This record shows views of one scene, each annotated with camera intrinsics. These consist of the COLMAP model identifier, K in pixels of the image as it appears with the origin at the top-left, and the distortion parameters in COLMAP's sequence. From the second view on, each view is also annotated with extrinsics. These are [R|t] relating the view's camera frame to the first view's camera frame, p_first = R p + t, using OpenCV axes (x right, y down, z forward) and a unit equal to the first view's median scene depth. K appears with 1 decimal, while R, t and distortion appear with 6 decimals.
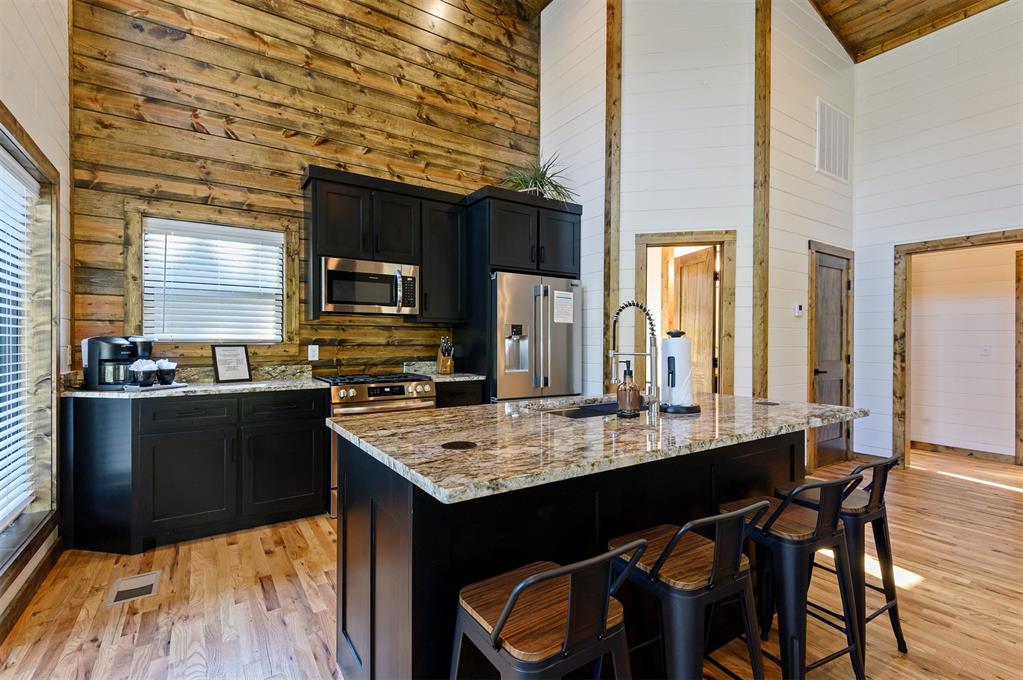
lens RADIAL K [[467.8, 0, 510.9], [0, 467.8, 340.8], [0, 0, 1]] dist [0.016193, -0.006994]
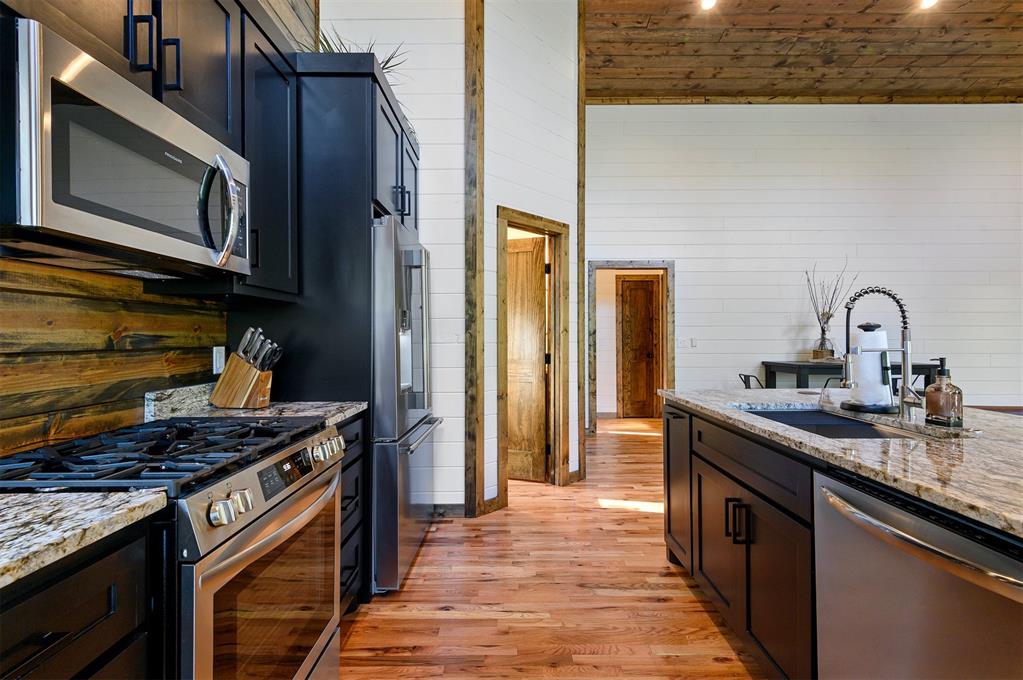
lens RADIAL K [[467.8, 0, 512.7], [0, 467.8, 336.2], [0, 0, 1]] dist [0.016193, -0.006994]
pose [[0.552023, -0.004271, 0.833818, -0.430482], [0.005726, 0.999983, 0.001331, -0.001112], [-0.833809, 0.004039, 0.552038, 0.570425]]
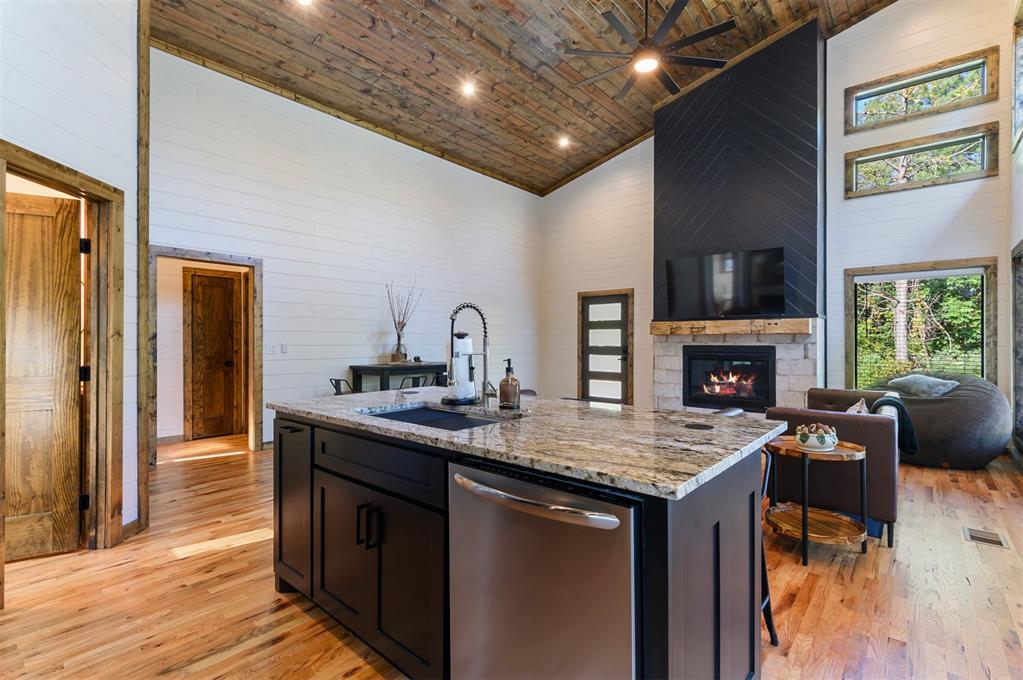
lens RADIAL K [[467.8, 0, 509.9], [0, 467.8, 340.4], [0, 0, 1]] dist [0.016193, -0.006994]
pose [[-0.261327, -0.002089, 0.965248, -0.409508], [0.001452, 0.999996, 0.002558, -0.002548], [-0.965249, 0.002070, -0.261323, 0.627959]]
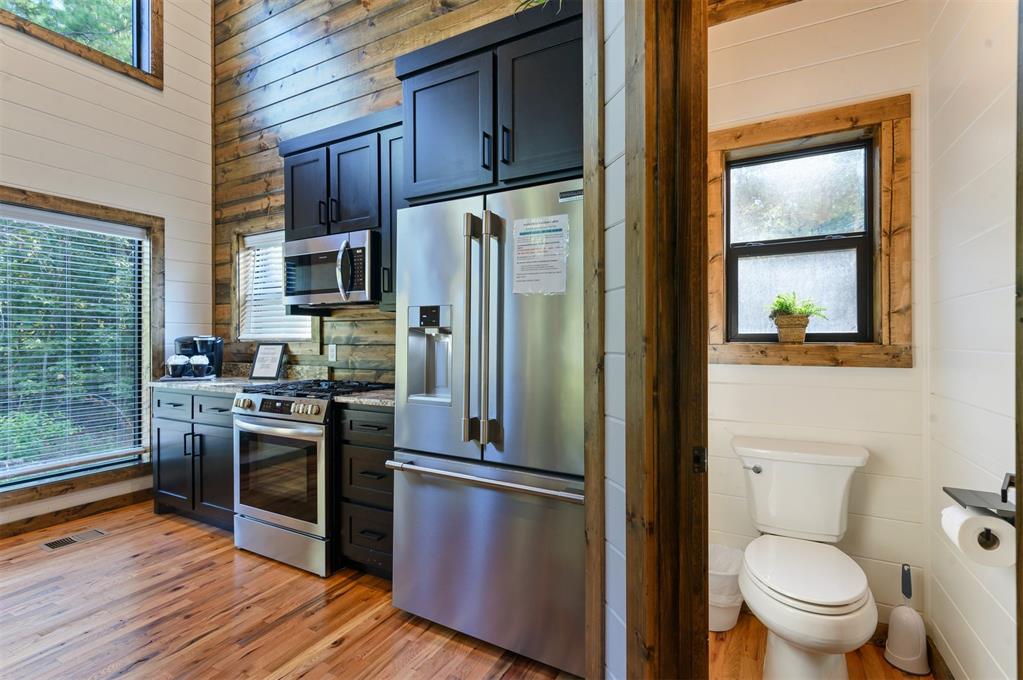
lens RADIAL K [[467.8, 0, 510.4], [0, 467.8, 339.3], [0, 0, 1]] dist [0.016193, -0.006994]
pose [[0.478268, -0.003556, -0.878207, 0.513419], [0.003477, 0.999992, -0.002155, 0.002977], [0.878207, -0.002023, 0.478277, 0.866460]]
